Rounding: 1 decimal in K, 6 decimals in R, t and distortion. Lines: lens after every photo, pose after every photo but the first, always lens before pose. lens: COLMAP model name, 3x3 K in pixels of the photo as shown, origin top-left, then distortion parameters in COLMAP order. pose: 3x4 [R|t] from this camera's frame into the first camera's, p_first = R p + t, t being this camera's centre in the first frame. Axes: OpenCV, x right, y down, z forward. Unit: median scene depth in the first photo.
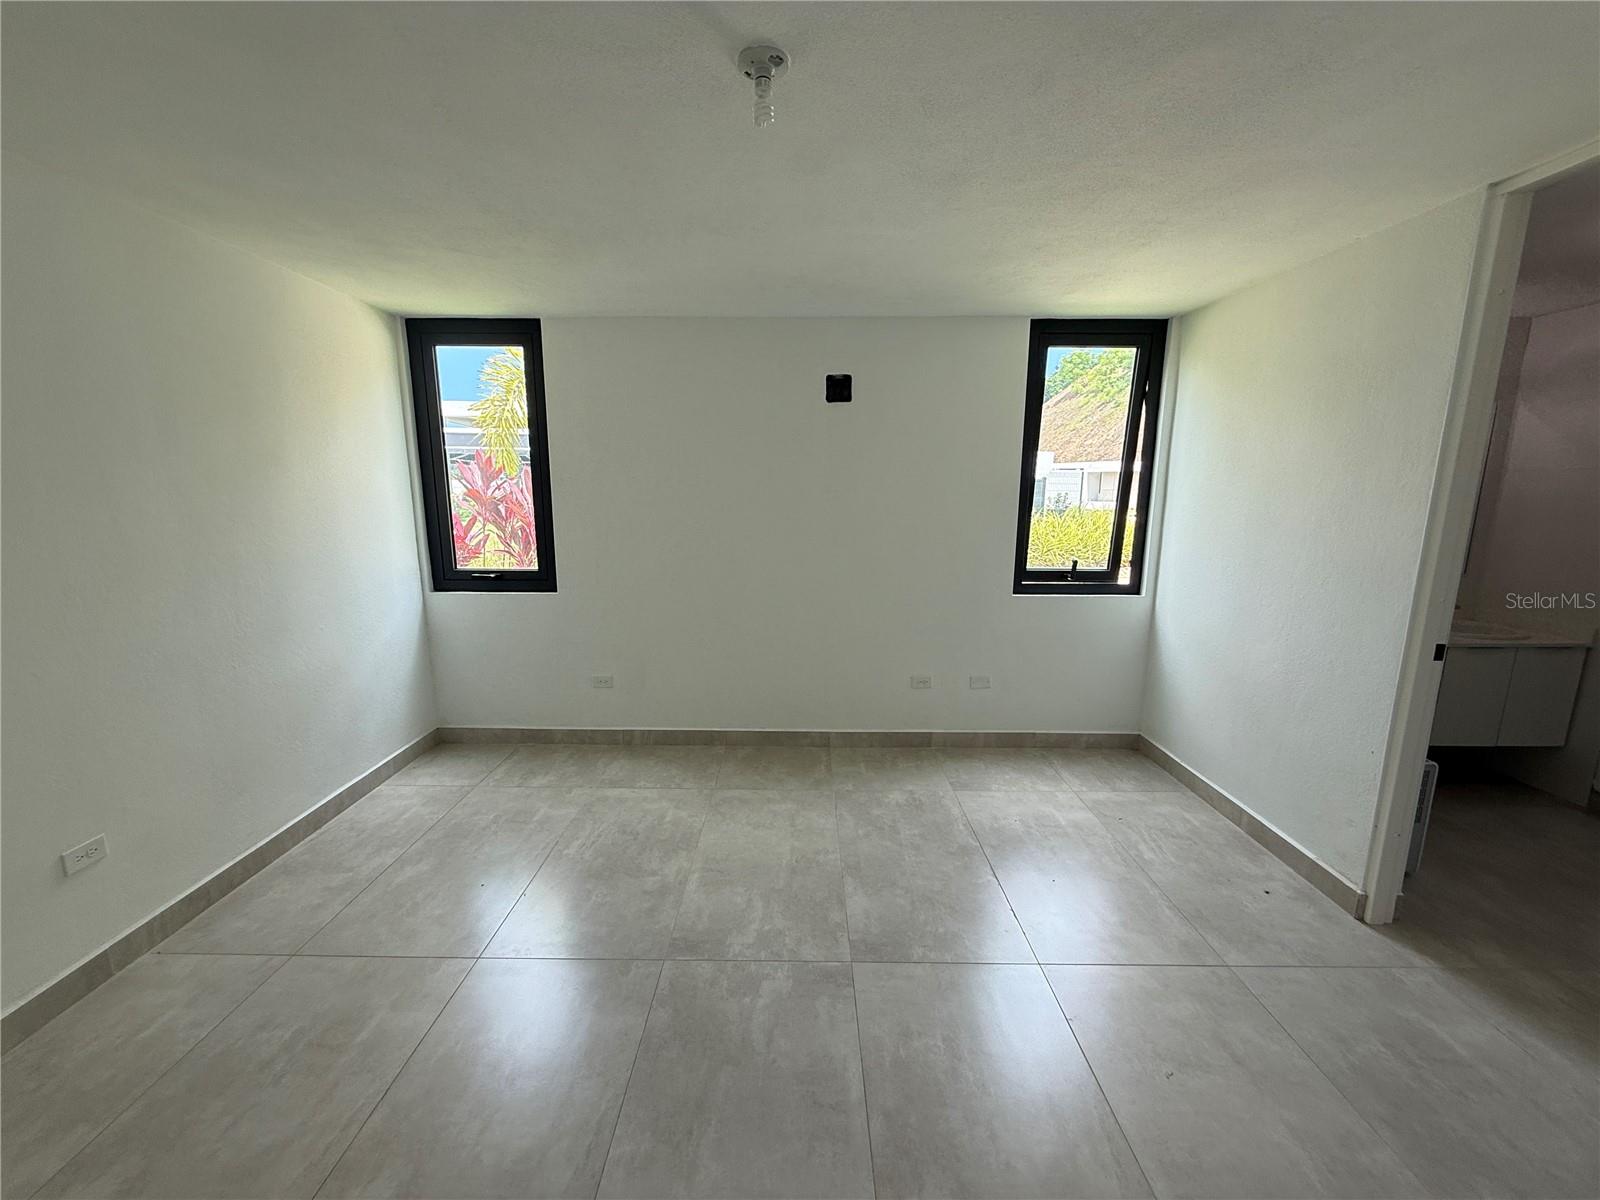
lens RADIAL K [[639.3, 0, 800.7], [0, 639.3, 597.7], [0, 0, 1]] dist [-0.000296, 0.000316]
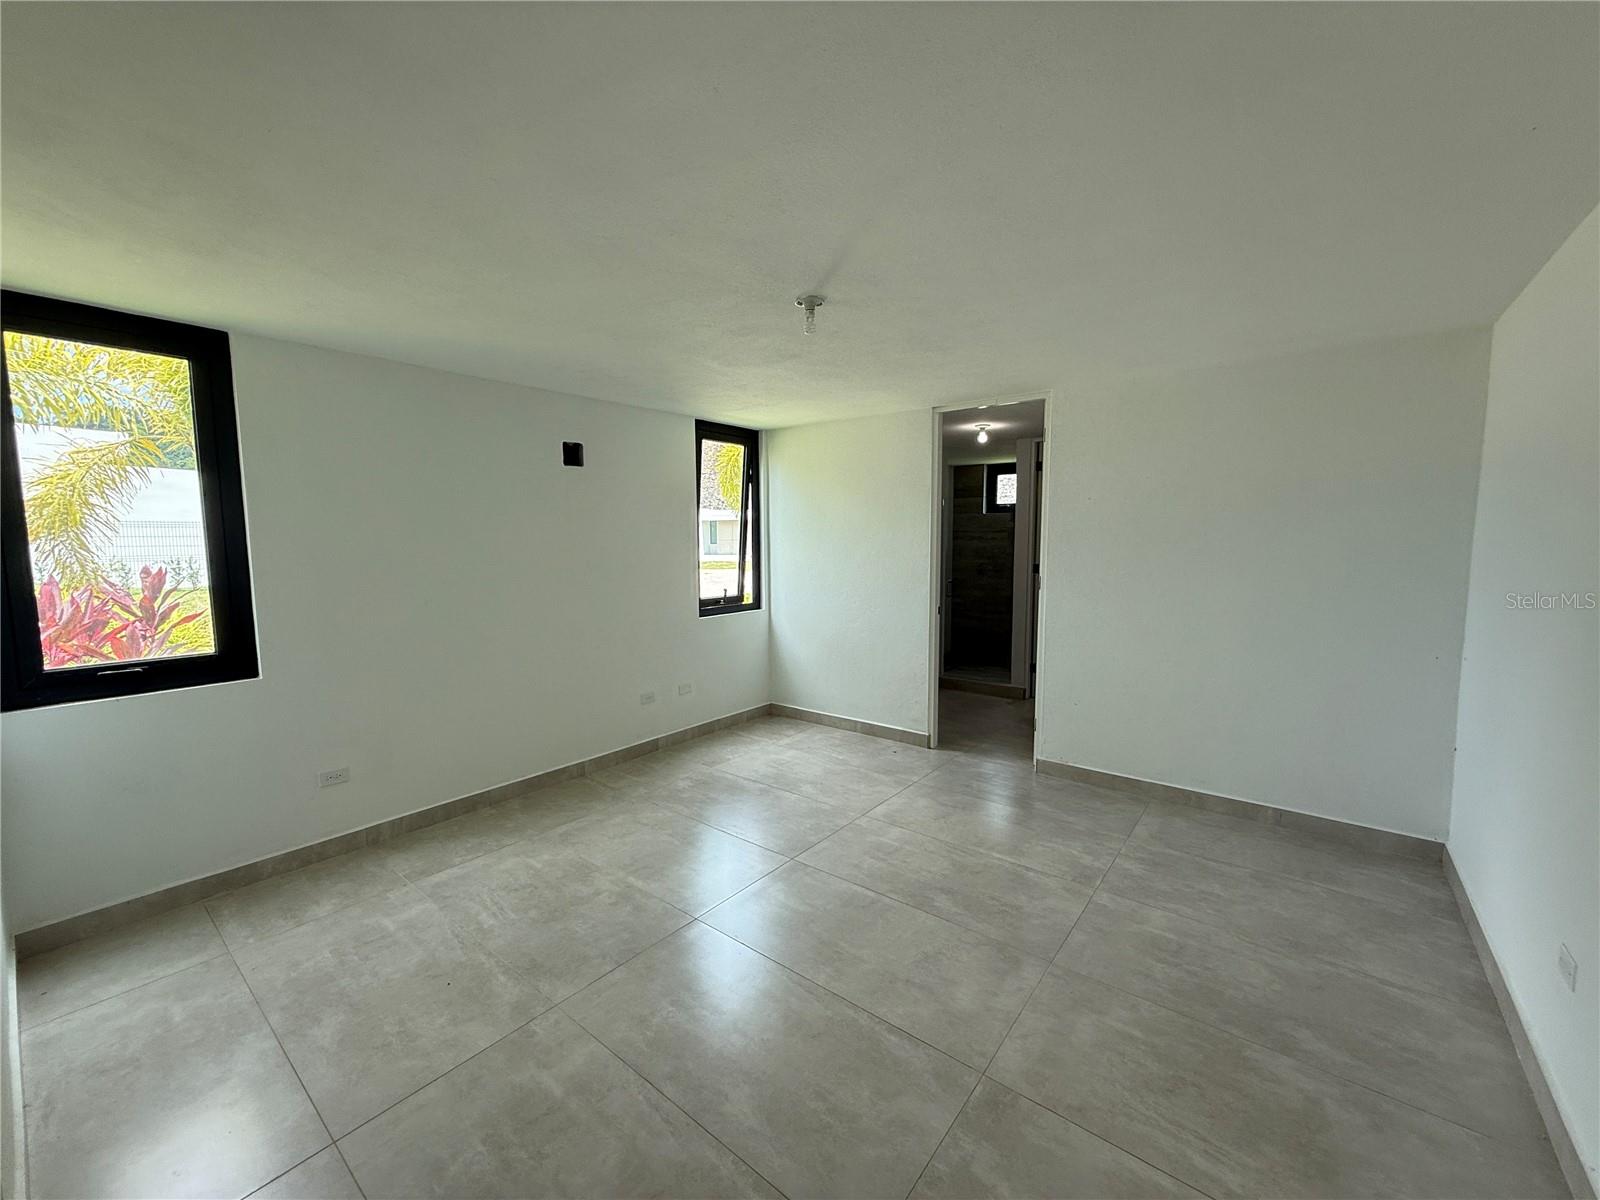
lens RADIAL K [[636.9, 0, 794.7], [0, 636.9, 601.1], [0, 0, 1]] dist [-0.001178, 0.000152]
pose [[0.621596, -0.084398, 0.778778, -0.604295], [0.143013, 0.989697, -0.006893, -0.002000], [-0.770172, 0.115660, 0.627262, 0.008503]]
